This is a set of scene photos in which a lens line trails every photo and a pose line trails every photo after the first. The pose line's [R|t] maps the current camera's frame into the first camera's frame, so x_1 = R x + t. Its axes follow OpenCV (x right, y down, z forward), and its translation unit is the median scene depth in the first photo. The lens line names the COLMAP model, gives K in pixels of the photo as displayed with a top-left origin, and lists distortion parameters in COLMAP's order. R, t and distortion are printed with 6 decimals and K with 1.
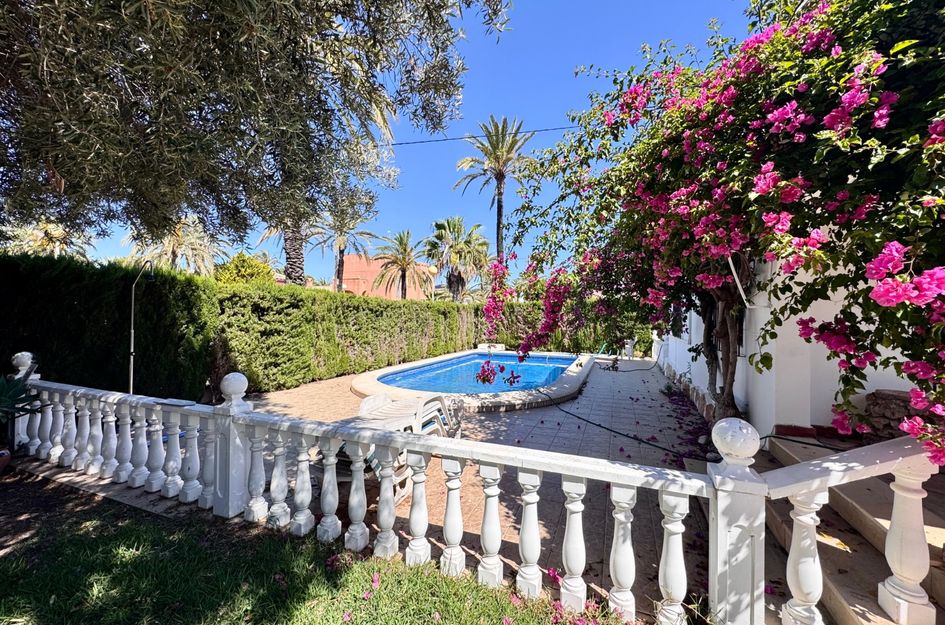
lens RADIAL K [[377.7, 0, 473.1], [0, 377.7, 316.0], [0, 0, 1]] dist [0.000695, -0.000933]
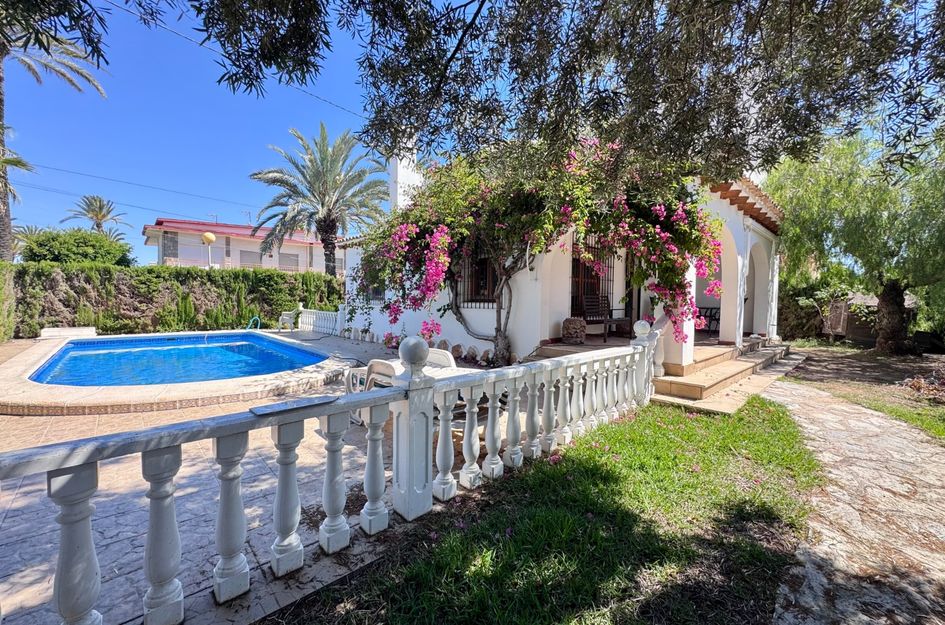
lens RADIAL K [[377.7, 0, 471.1], [0, 377.7, 309.6], [0, 0, 1]] dist [0.000695, -0.000933]
pose [[0.448656, -0.032241, 0.893123, -0.231583], [-0.015766, 0.998908, 0.043980, 0.003365], [-0.893566, -0.033813, 0.447657, 0.091753]]
